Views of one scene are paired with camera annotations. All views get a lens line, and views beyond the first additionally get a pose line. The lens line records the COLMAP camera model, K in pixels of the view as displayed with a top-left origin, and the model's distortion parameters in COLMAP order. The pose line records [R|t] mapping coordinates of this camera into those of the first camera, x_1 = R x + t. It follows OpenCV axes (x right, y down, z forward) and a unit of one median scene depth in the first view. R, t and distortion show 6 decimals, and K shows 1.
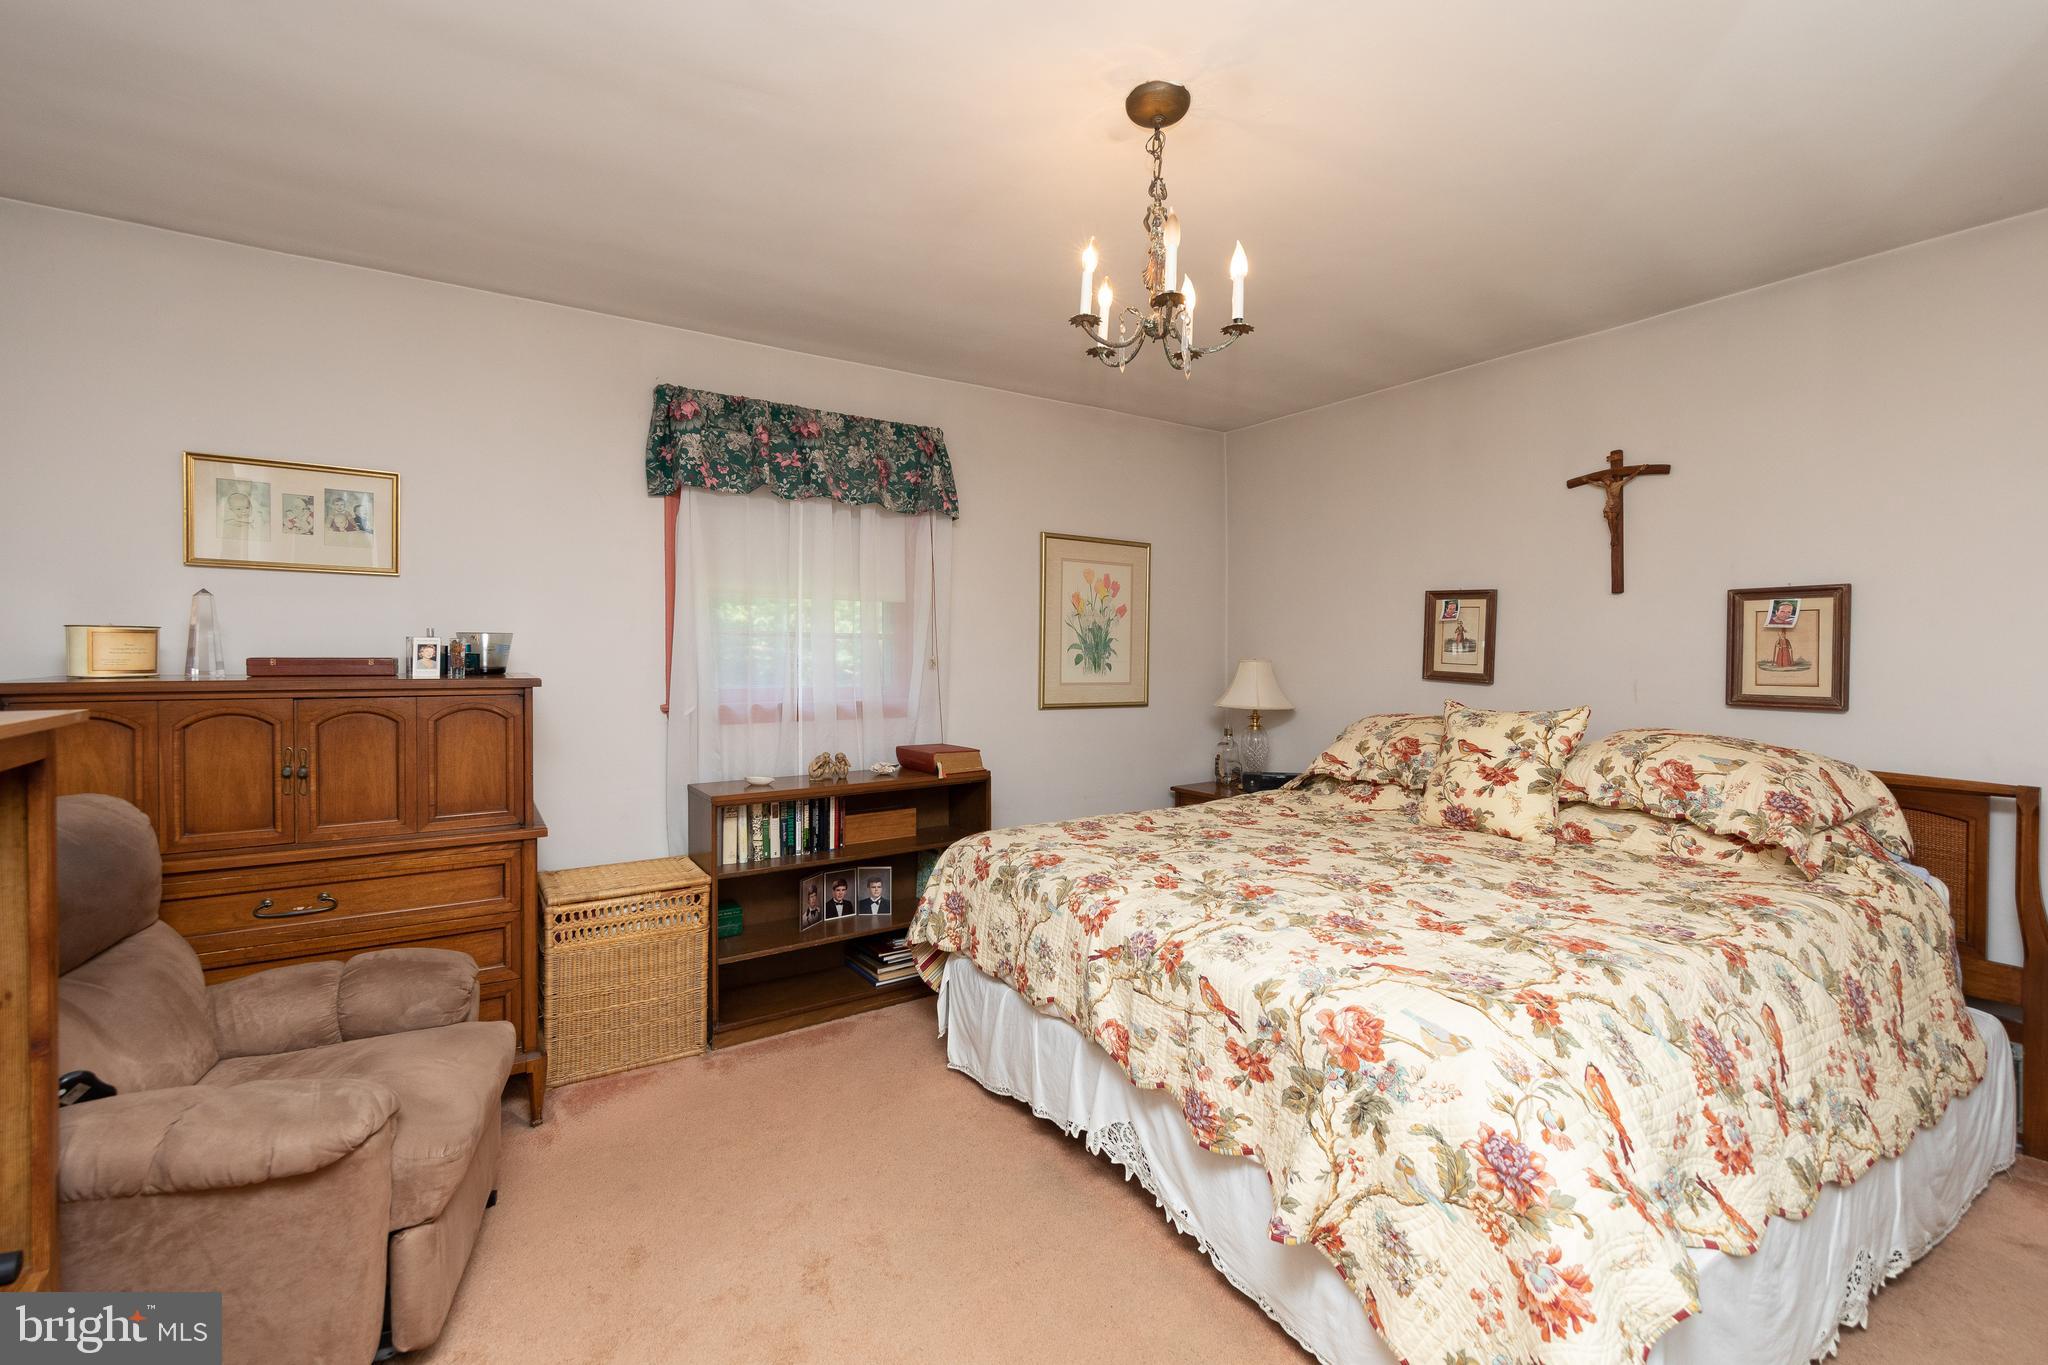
lens RADIAL K [[875.5, 0, 1023.6], [0, 875.5, 664.7], [0, 0, 1]] dist [-0.000229, -0.000082]
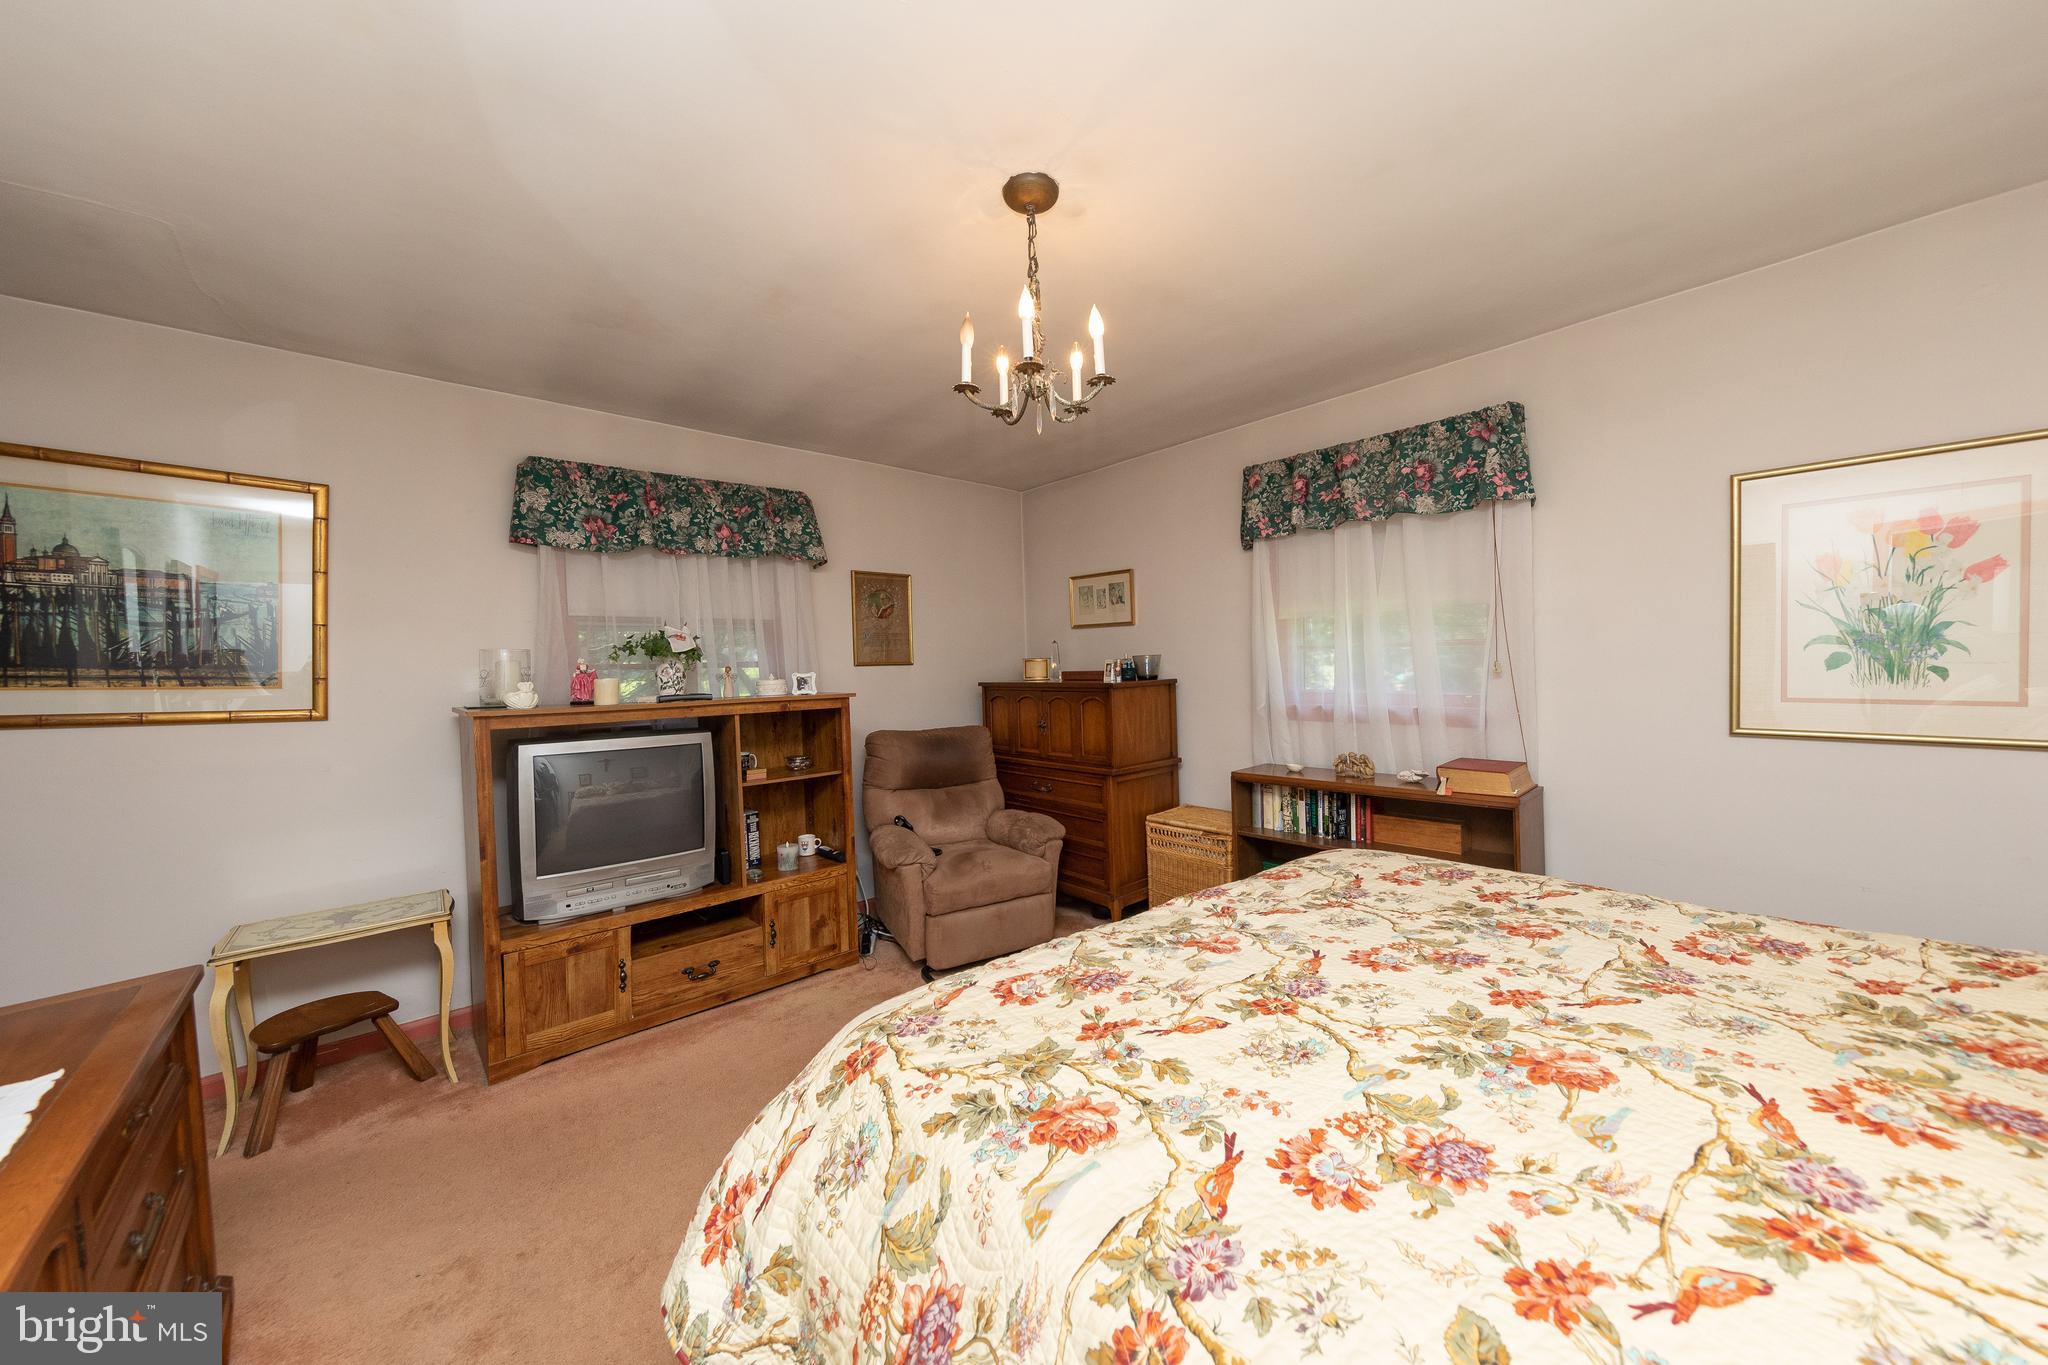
lens RADIAL K [[706.6, 0, 1024.0], [0, 706.6, 682.5], [0, 0, 1]] dist [-0.007659, -0.000025]
pose [[0.158595, 0.013248, -0.987255, 0.604813], [0.010231, 0.999834, 0.015060, -0.005761], [0.987291, -0.012489, 0.158433, 0.468773]]
